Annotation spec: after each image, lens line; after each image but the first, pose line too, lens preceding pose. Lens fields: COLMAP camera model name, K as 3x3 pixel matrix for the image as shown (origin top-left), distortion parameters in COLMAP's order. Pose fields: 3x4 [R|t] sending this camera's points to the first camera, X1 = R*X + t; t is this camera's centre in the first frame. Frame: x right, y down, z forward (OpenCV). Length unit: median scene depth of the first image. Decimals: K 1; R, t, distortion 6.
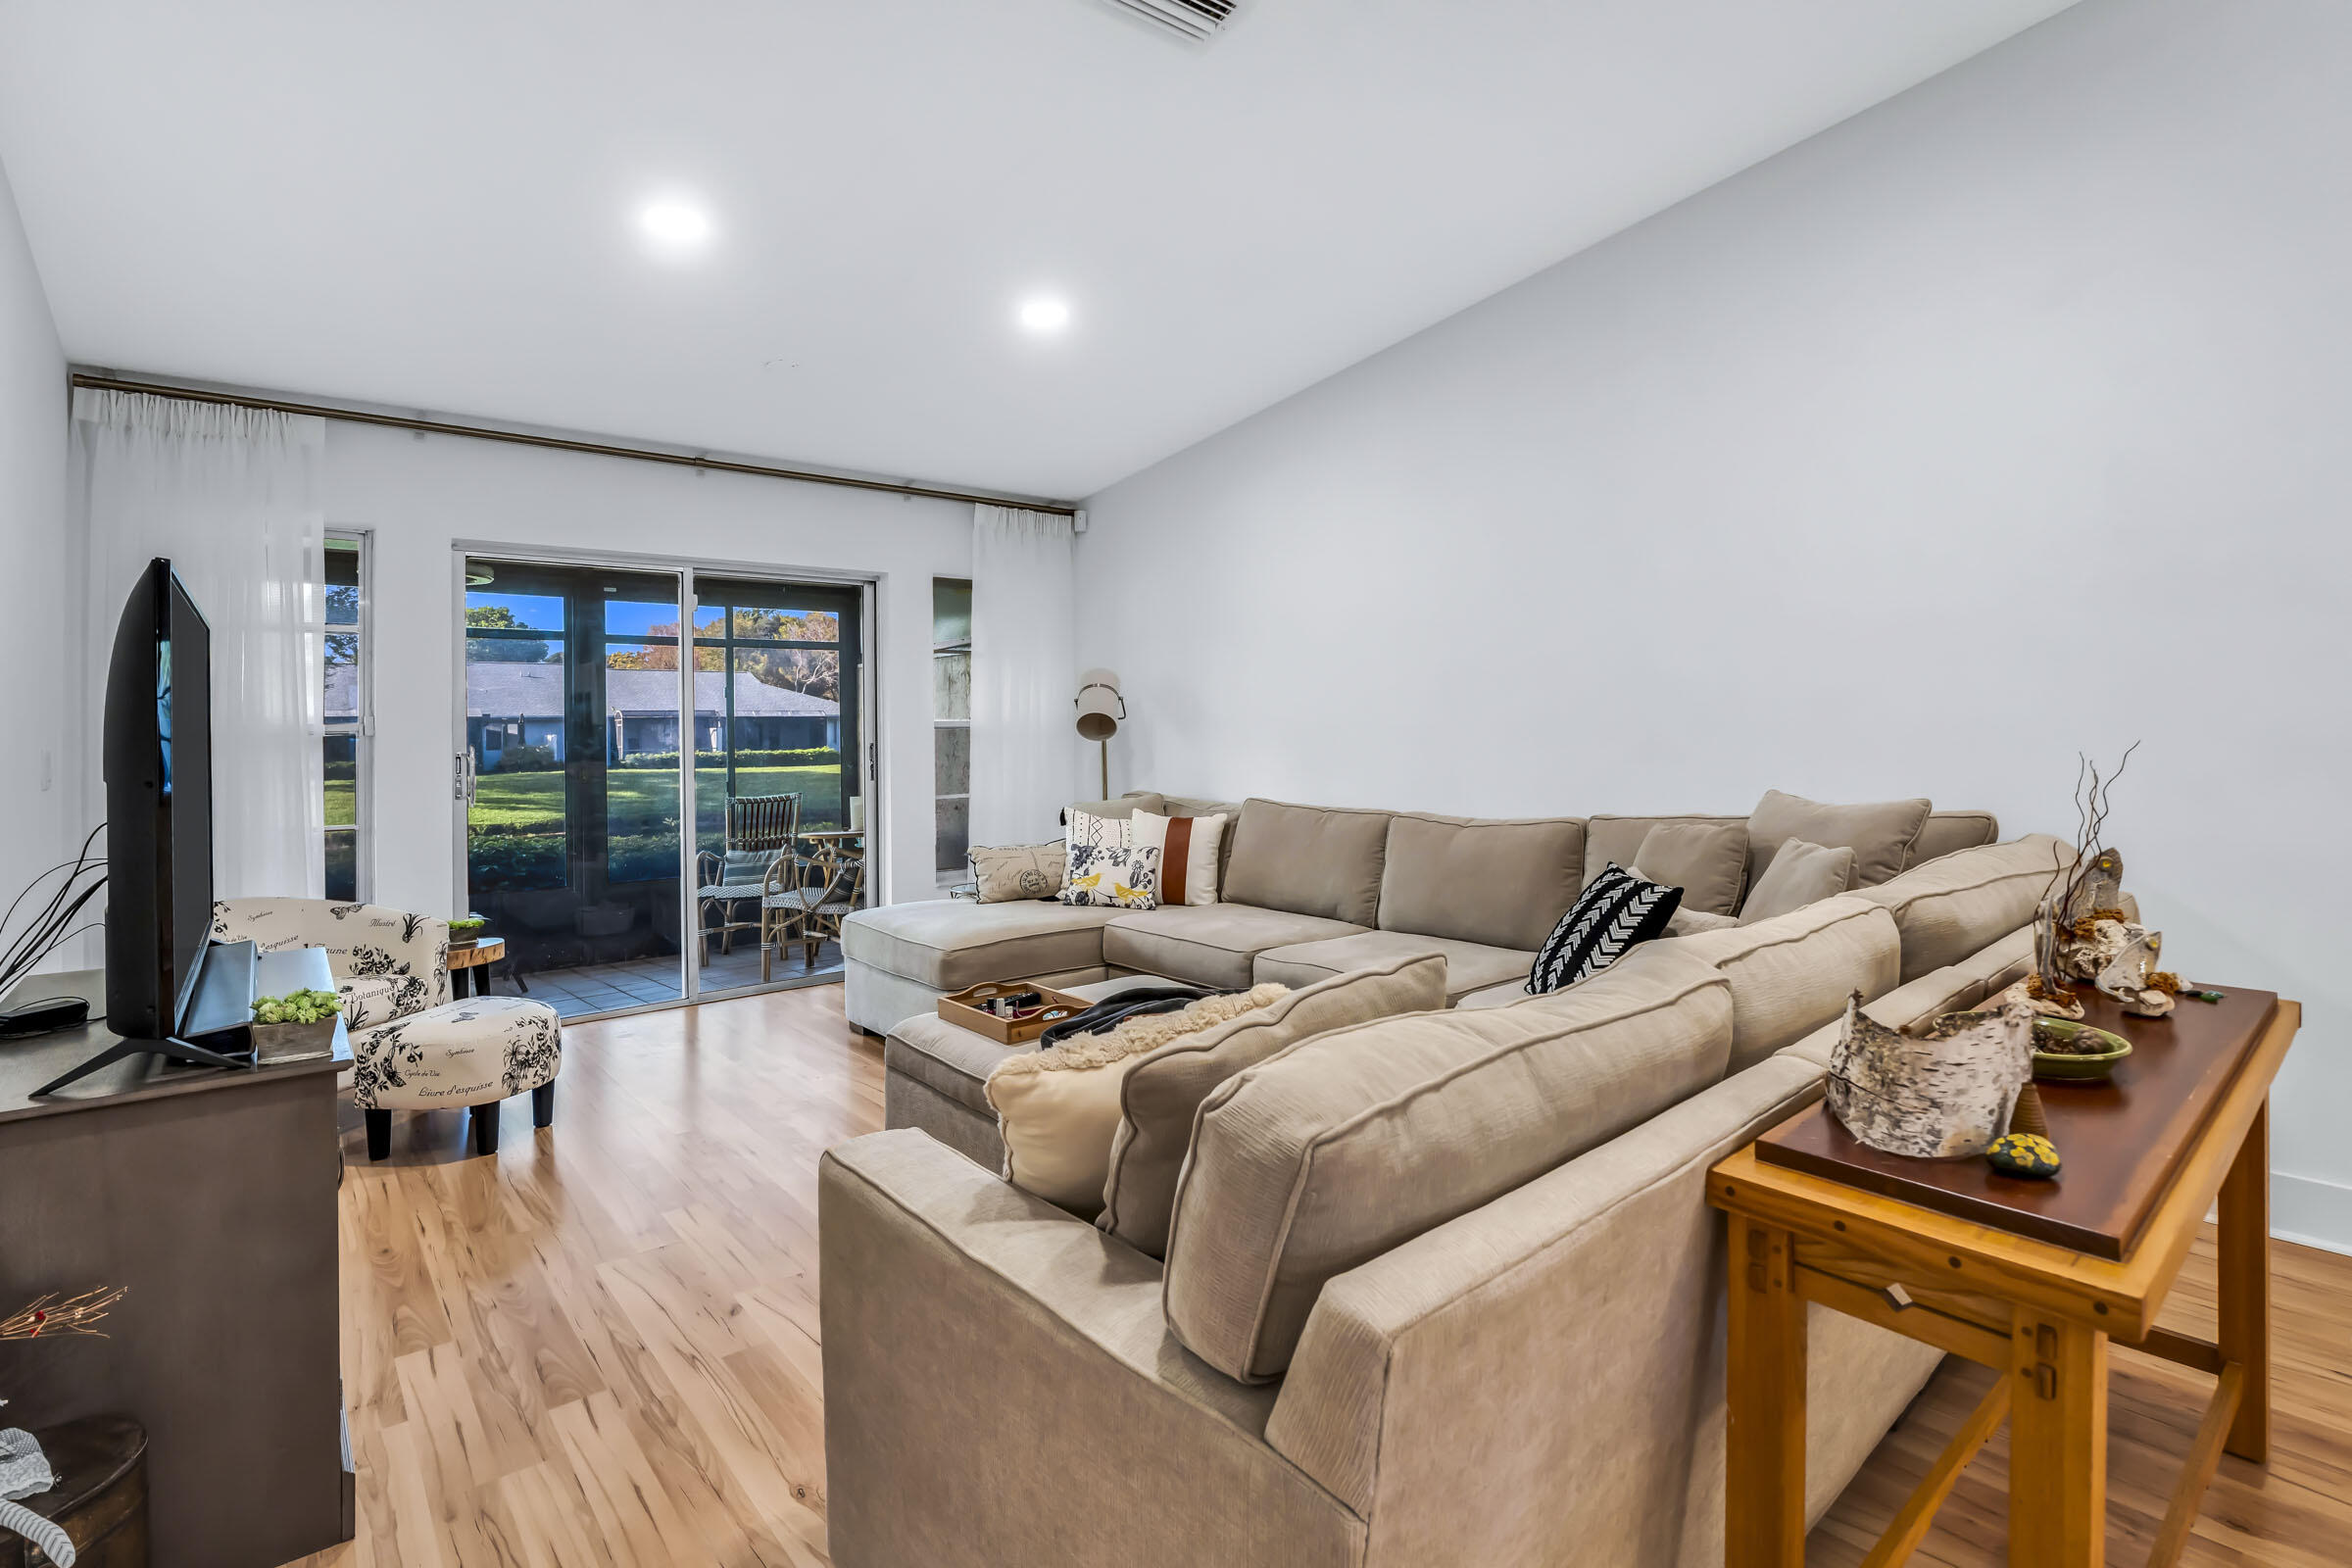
lens RADIAL K [[1134.8, 0, 1195.8], [0, 1134.8, 724.8], [0, 0, 1]] dist [-0.021637, 0.003886]
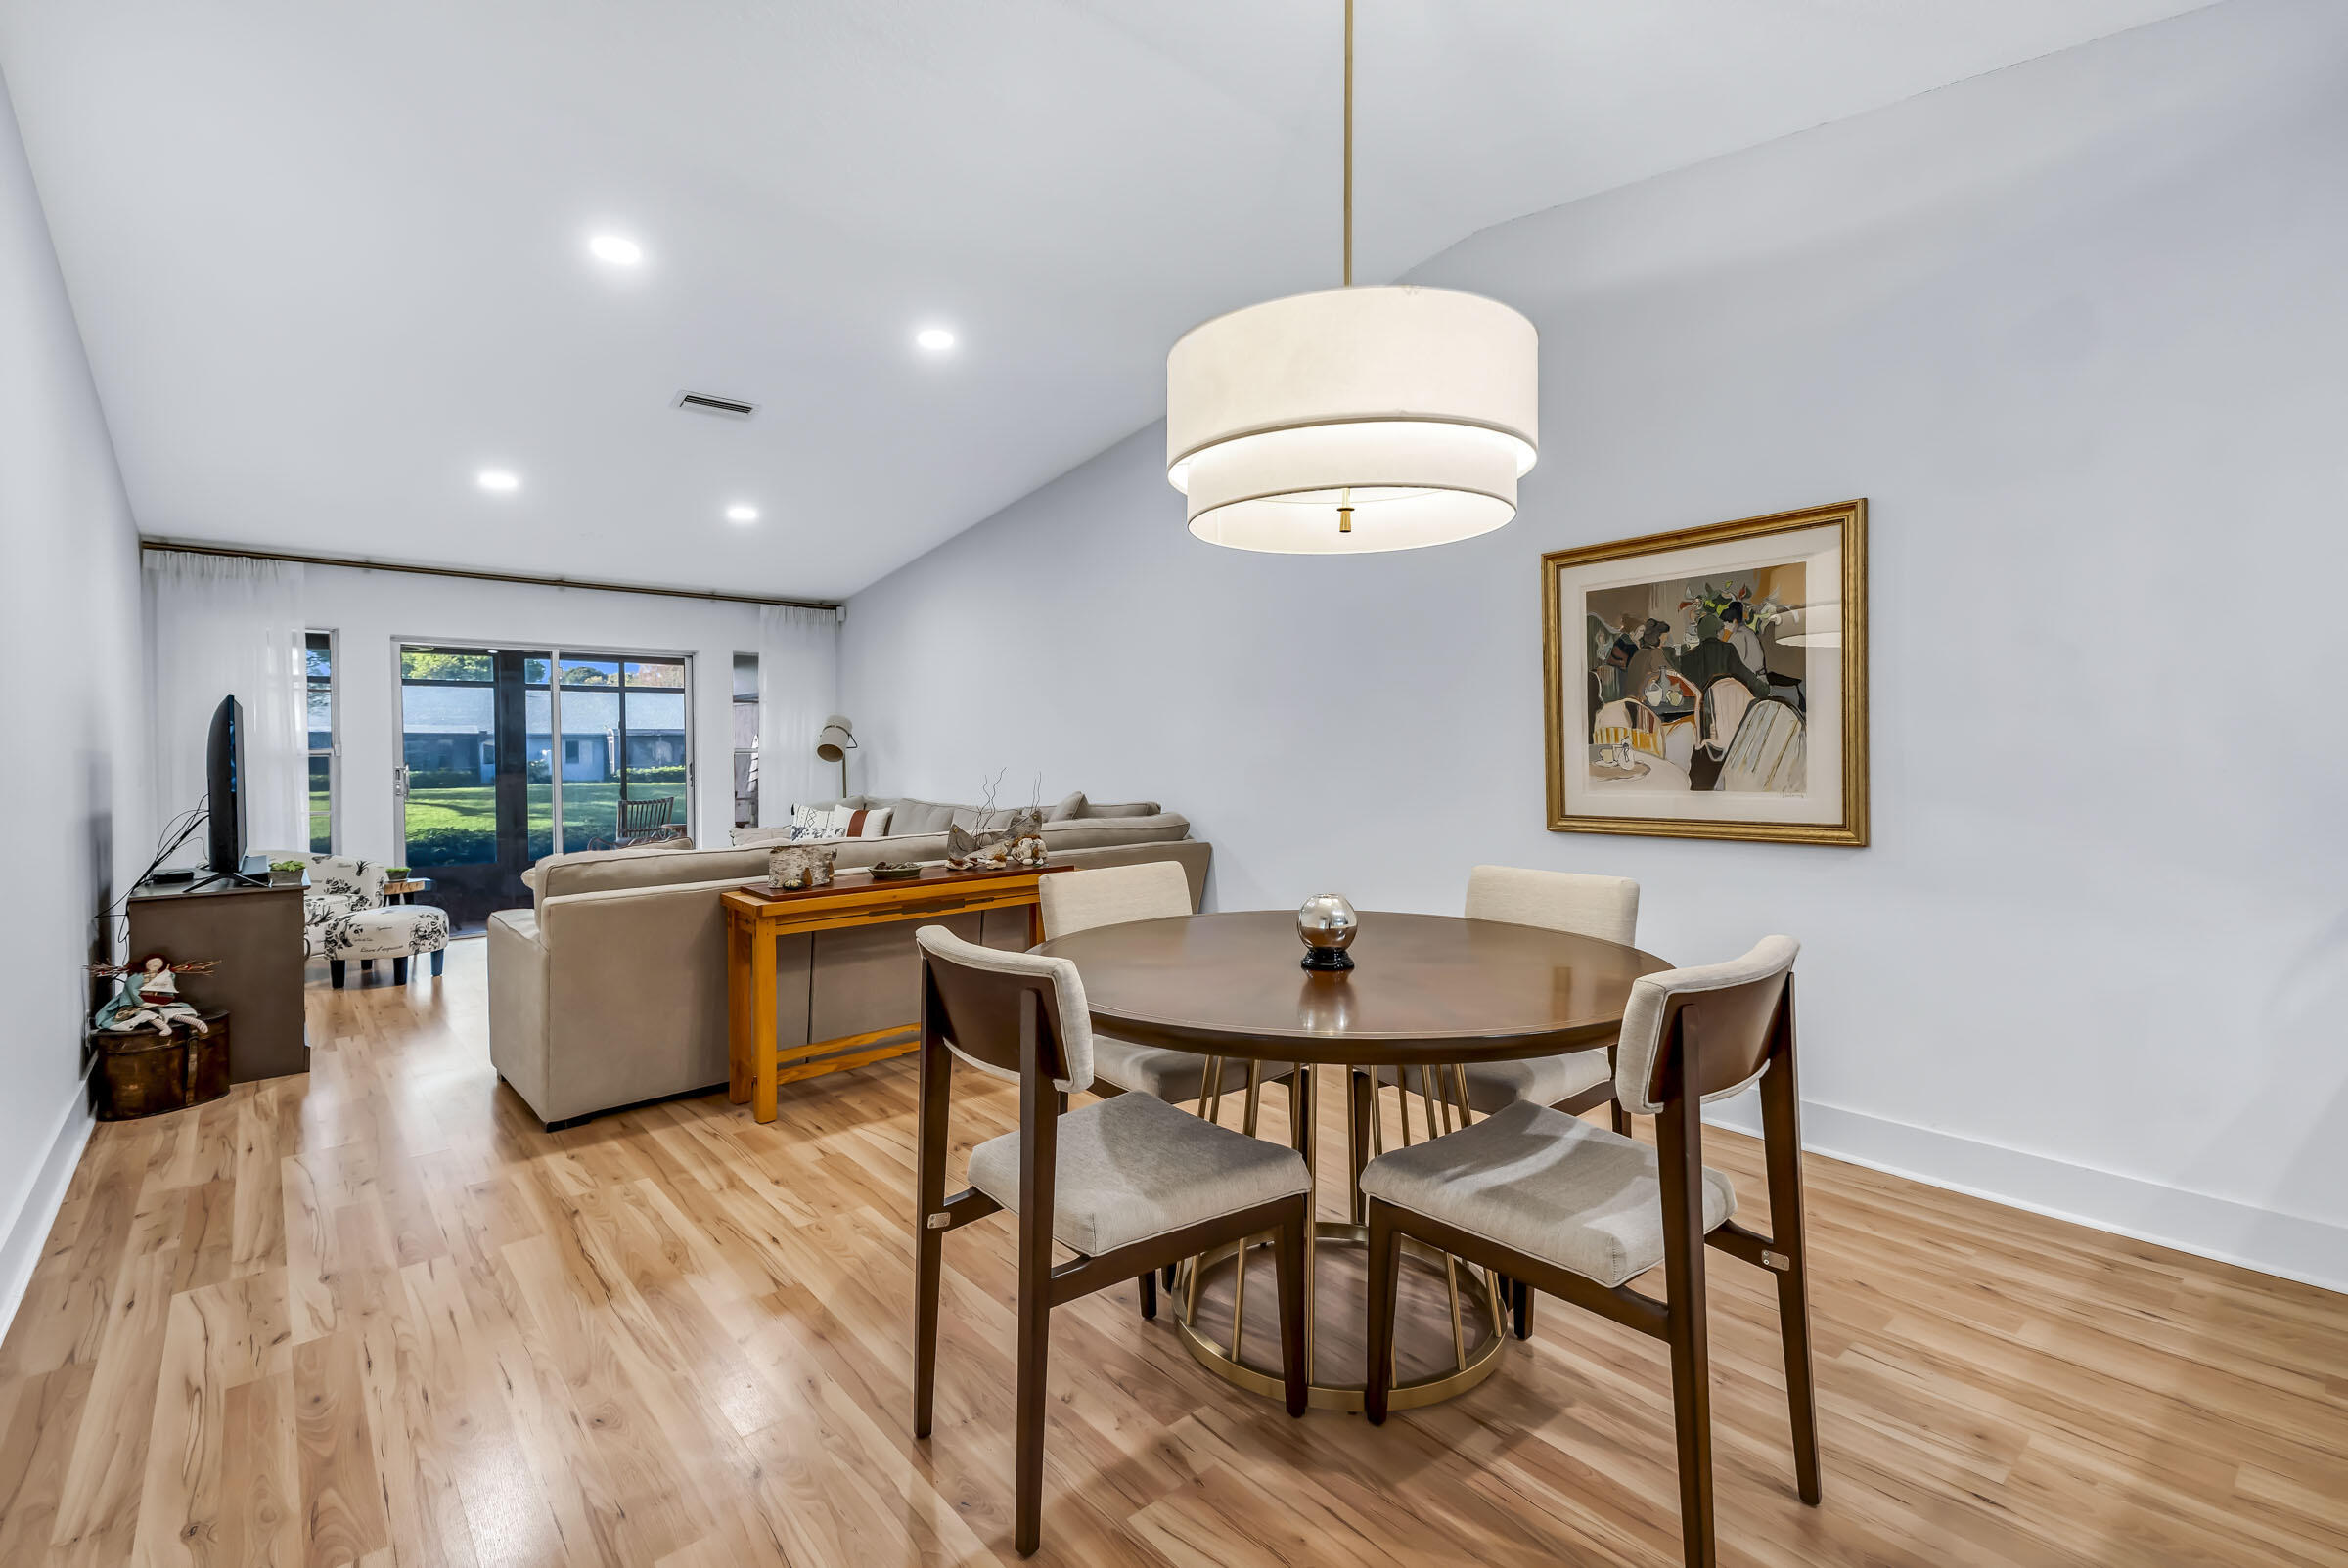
lens RADIAL K [[1070.5, 0, 1184.6], [0, 1070.5, 778.3], [0, 0, 1]] dist [0.032195, -0.000780]
pose [[0.999936, 0.008931, 0.006942, 0.543627], [-0.009142, 0.999480, 0.030906, -0.019017], [-0.006663, -0.030968, 0.999498, -0.666535]]
